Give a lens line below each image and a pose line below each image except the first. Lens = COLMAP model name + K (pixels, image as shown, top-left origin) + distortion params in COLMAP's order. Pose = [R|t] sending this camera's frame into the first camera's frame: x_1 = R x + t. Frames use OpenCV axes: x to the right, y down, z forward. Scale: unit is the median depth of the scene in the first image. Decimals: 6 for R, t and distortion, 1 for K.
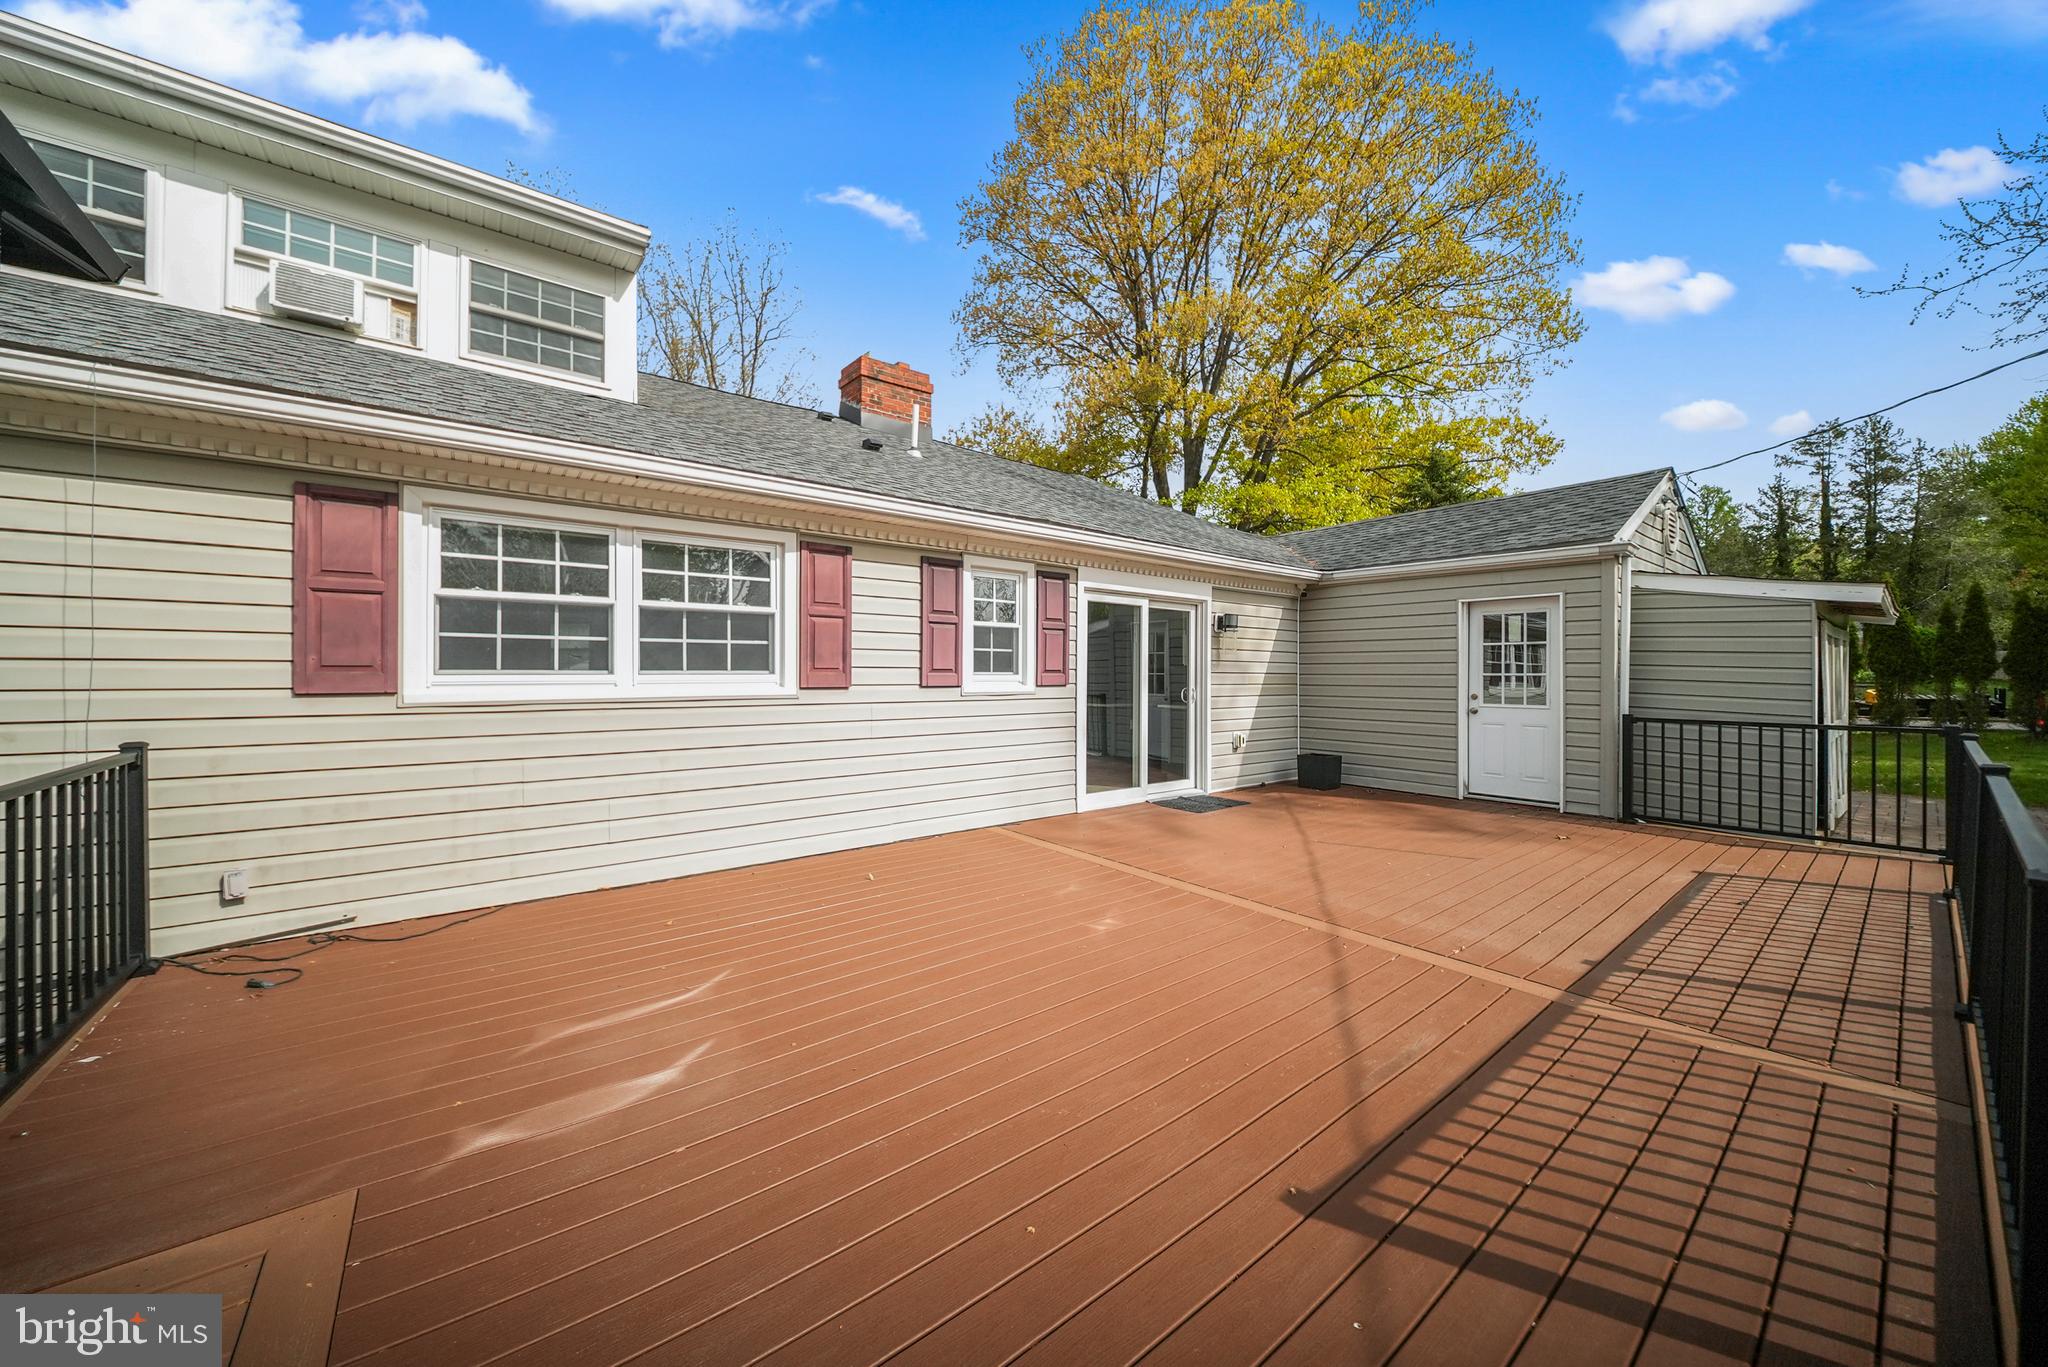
lens RADIAL K [[729.0, 0, 1020.4], [0, 729.0, 674.4], [0, 0, 1]] dist [-0.001194, -0.001286]
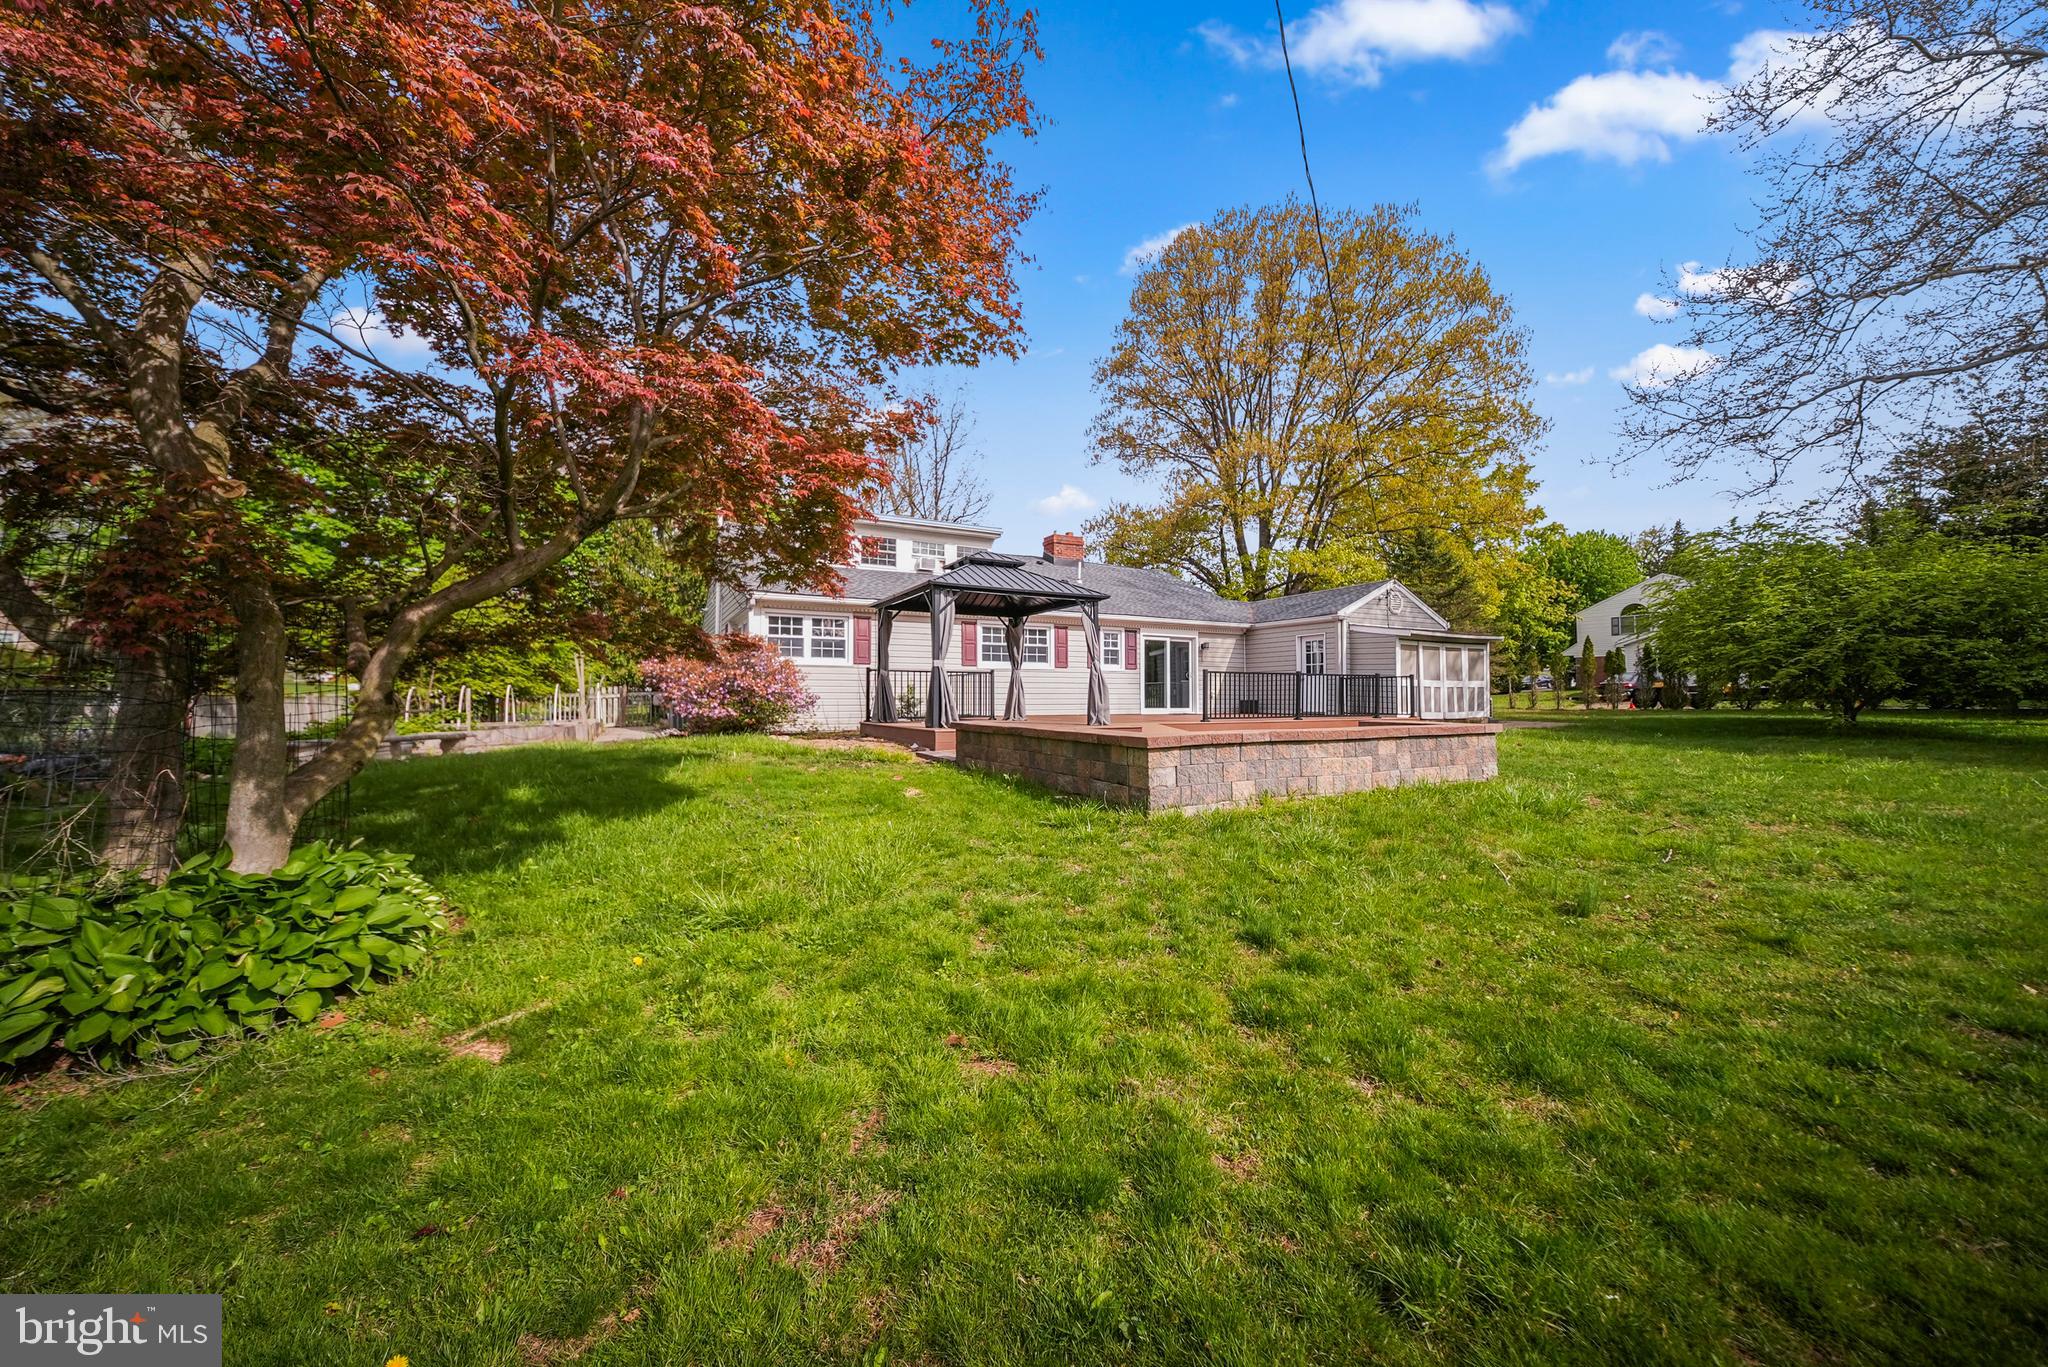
lens RADIAL K [[729.0, 0, 1016.5], [0, 729.0, 688.8], [0, 0, 1]] dist [-0.001194, -0.001286]
pose [[0.983763, -0.007229, -0.179329, 0.120198], [0.004206, 0.999843, -0.017236, 0.147620], [0.179426, 0.016202, 0.983638, -2.026946]]
